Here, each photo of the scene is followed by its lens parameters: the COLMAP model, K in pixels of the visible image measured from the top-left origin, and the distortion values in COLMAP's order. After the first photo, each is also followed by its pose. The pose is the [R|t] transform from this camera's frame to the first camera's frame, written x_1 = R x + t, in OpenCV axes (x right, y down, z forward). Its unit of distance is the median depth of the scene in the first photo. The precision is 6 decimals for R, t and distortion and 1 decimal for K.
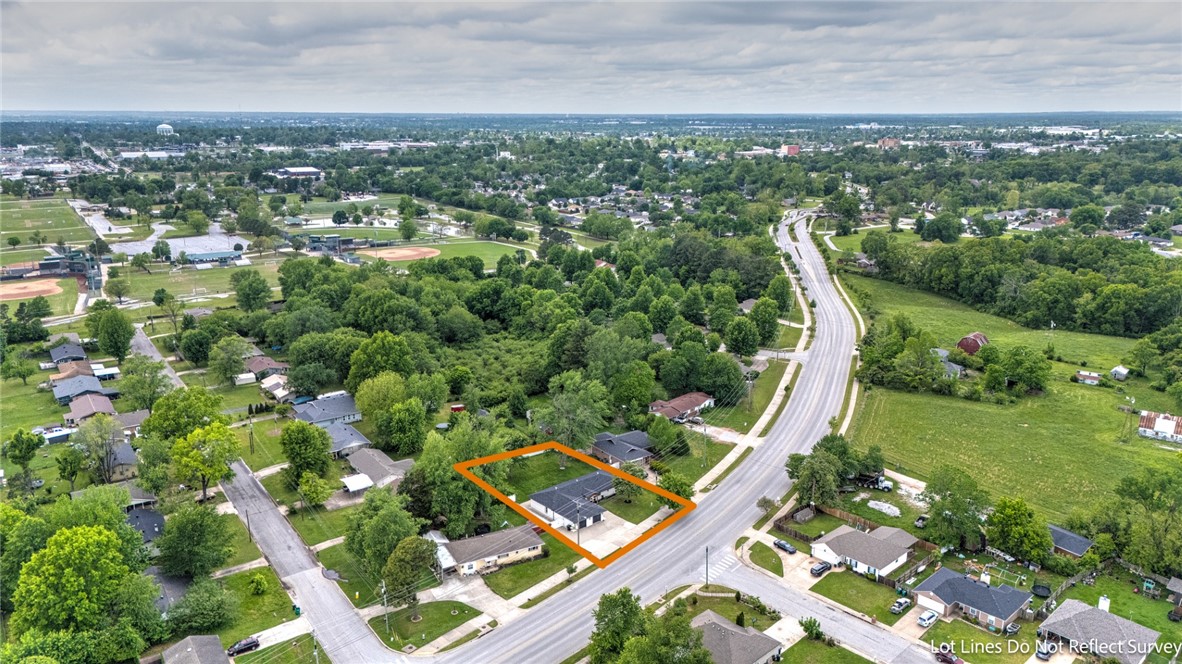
lens RADIAL K [[863.6, 0, 593.3], [0, 863.6, 357.7], [0, 0, 1]] dist [0.085068, -0.094837]
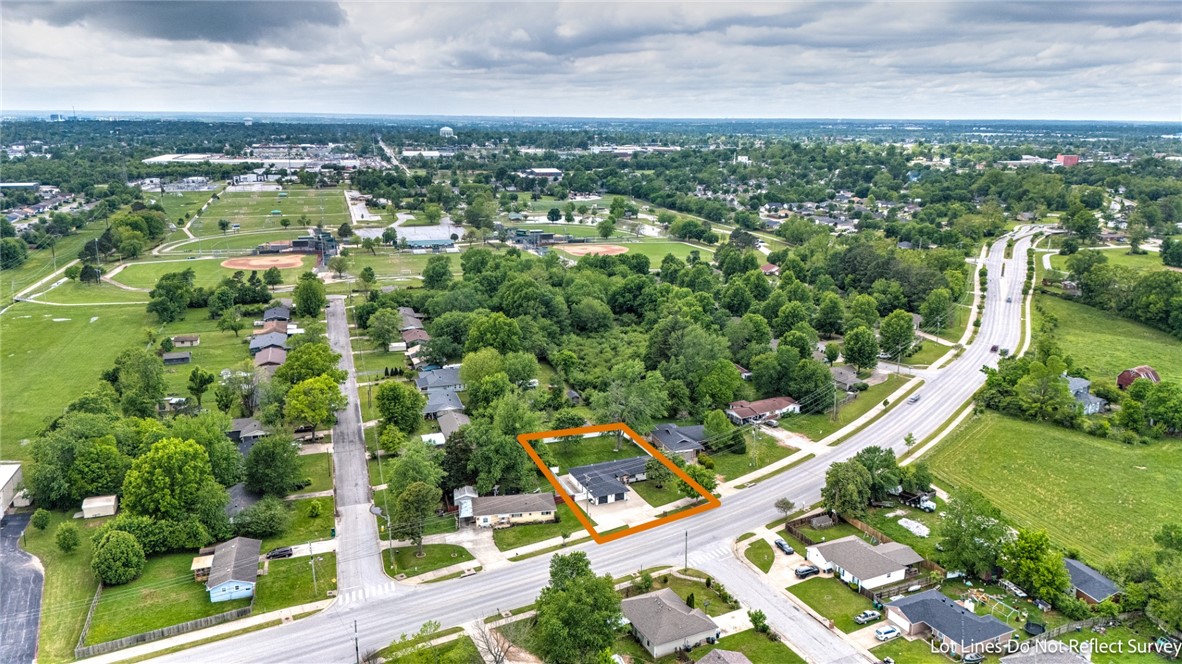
lens RADIAL K [[863.6, 0, 593.3], [0, 863.6, 357.7], [0, 0, 1]] dist [0.085068, -0.094837]
pose [[0.955552, 0.087734, -0.281467, 0.157466], [-0.089308, 0.995978, 0.007257, 0.006716], [0.280972, 0.018203, 0.959543, -0.018233]]
